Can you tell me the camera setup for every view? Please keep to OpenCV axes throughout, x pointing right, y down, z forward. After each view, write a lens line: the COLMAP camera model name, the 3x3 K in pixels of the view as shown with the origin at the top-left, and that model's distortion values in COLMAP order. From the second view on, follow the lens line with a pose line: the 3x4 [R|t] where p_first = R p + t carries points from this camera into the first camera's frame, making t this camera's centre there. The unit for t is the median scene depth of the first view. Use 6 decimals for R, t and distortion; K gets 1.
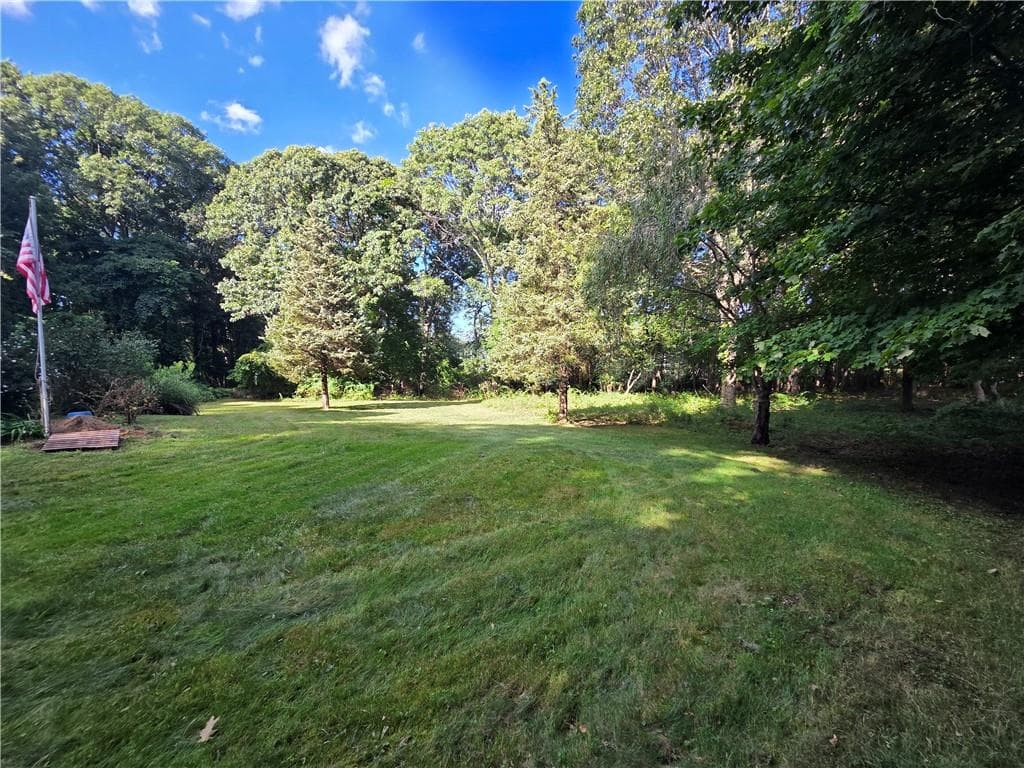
lens RADIAL K [[422.8, 0, 527.9], [0, 422.8, 391.4], [0, 0, 1]] dist [-0.002045, -0.000098]
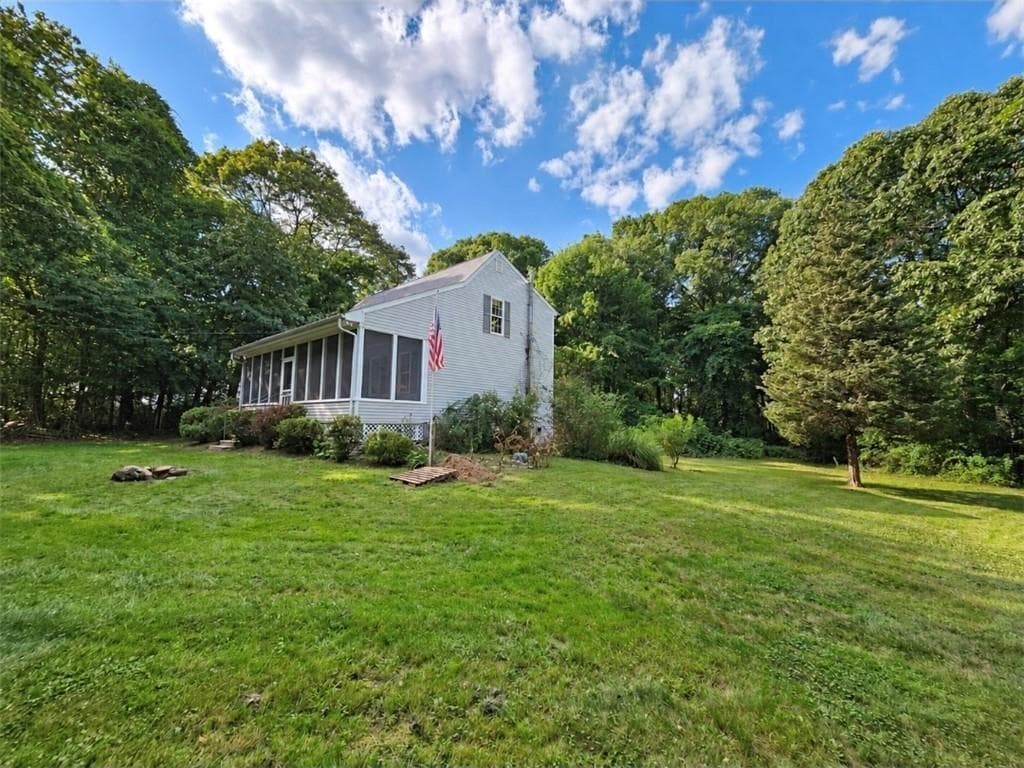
lens RADIAL K [[414.4, 0, 502.6], [0, 414.4, 365.3], [0, 0, 1]] dist [-0.007780, -0.000370]
pose [[0.212357, -0.112494, -0.970695, 0.041254], [-0.080105, 0.988004, -0.132024, -0.015522], [0.973903, 0.105794, 0.200798, 0.251130]]
